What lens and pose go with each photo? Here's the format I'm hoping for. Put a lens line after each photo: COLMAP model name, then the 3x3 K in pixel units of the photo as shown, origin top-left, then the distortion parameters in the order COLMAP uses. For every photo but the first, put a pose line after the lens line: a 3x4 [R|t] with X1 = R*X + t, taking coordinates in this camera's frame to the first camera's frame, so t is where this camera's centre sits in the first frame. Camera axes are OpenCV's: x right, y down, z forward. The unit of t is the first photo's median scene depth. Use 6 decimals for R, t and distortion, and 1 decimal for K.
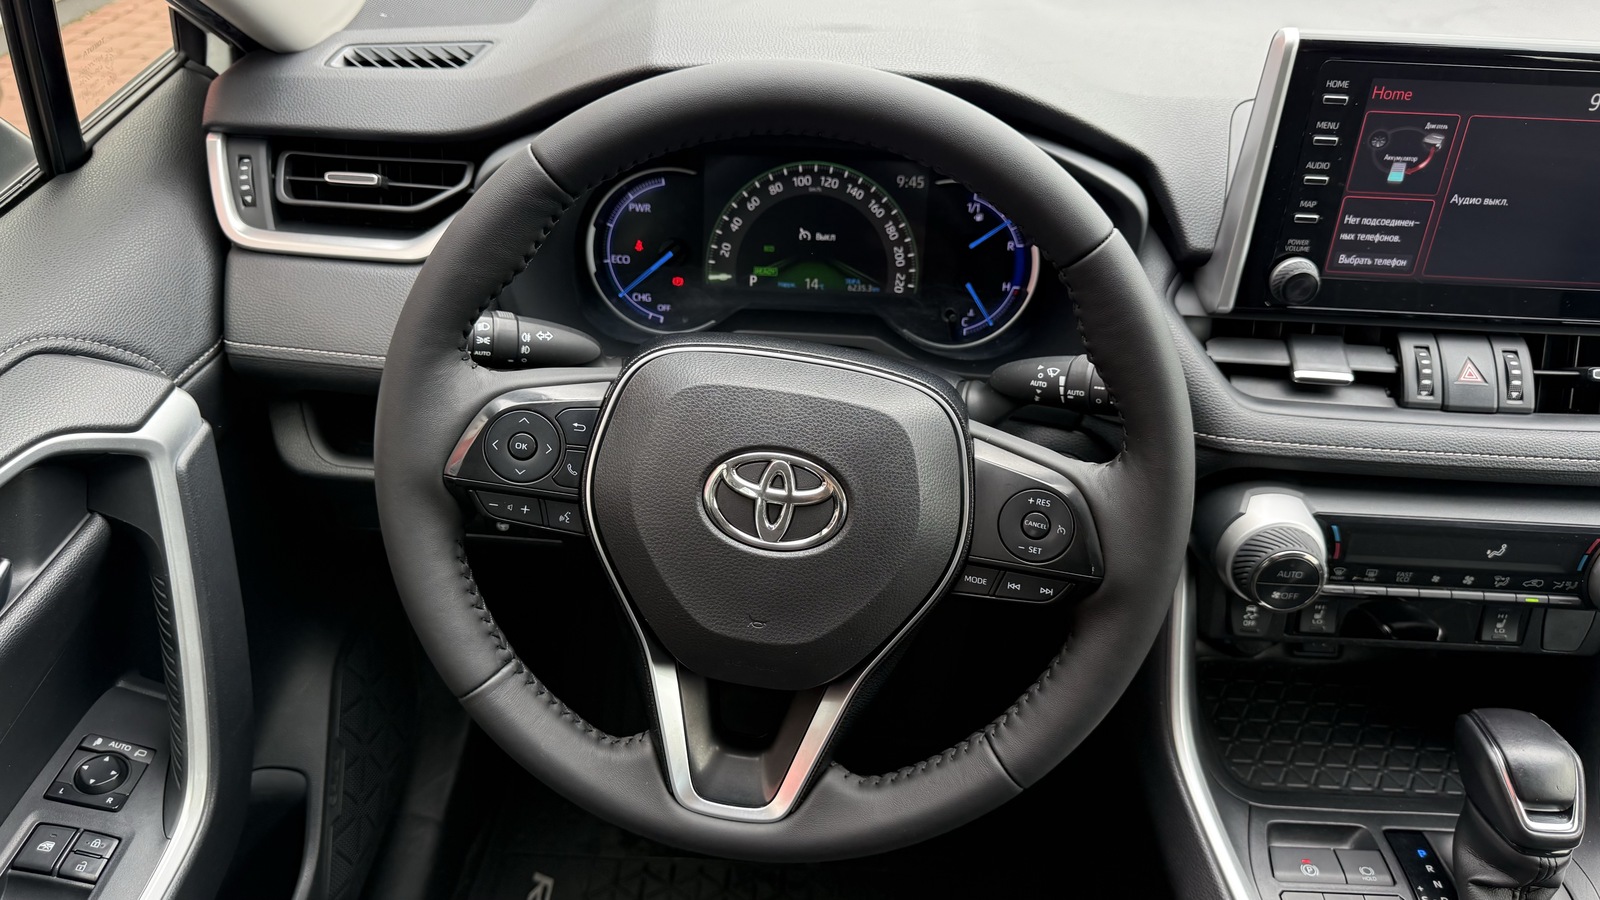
lens RADIAL K [[1119.0, 0, 800.0], [0, 1119.0, 450.0], [0, 0, 1]] dist [0.030471, -0.044018]
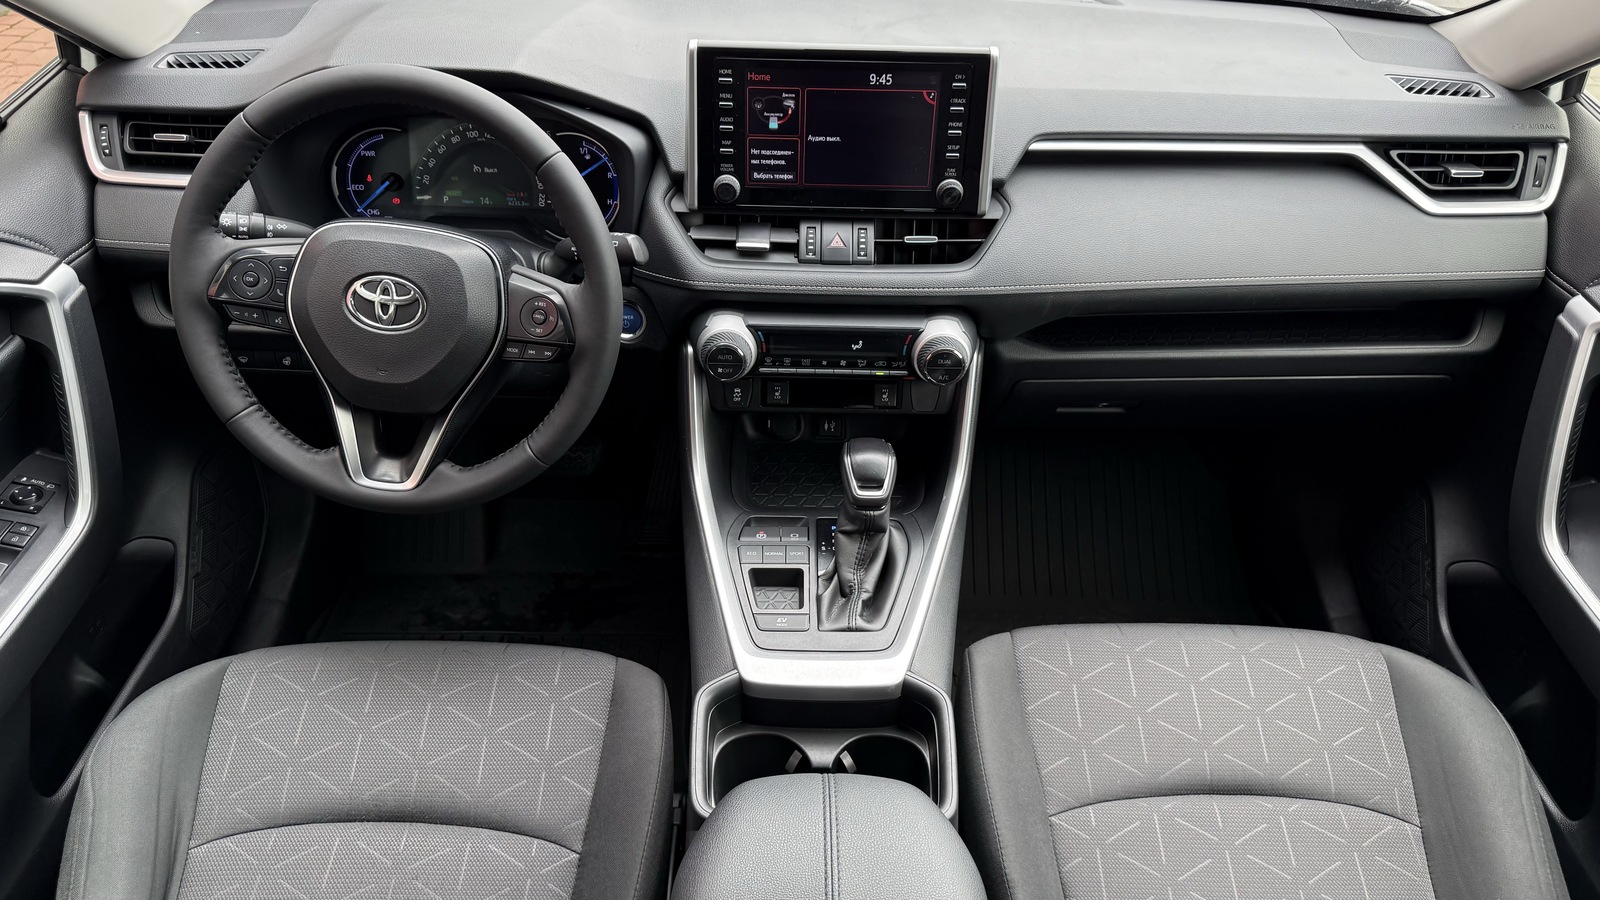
lens RADIAL K [[1081.8, 0, 803.9], [0, 1081.8, 441.6], [0, 0, 1]] dist [-0.023079, 0.004041]
pose [[0.997834, -0.026833, 0.060061, 0.441962], [0.025349, 0.999357, 0.025340, 0.196568], [-0.060702, -0.023763, 0.997873, -0.660667]]
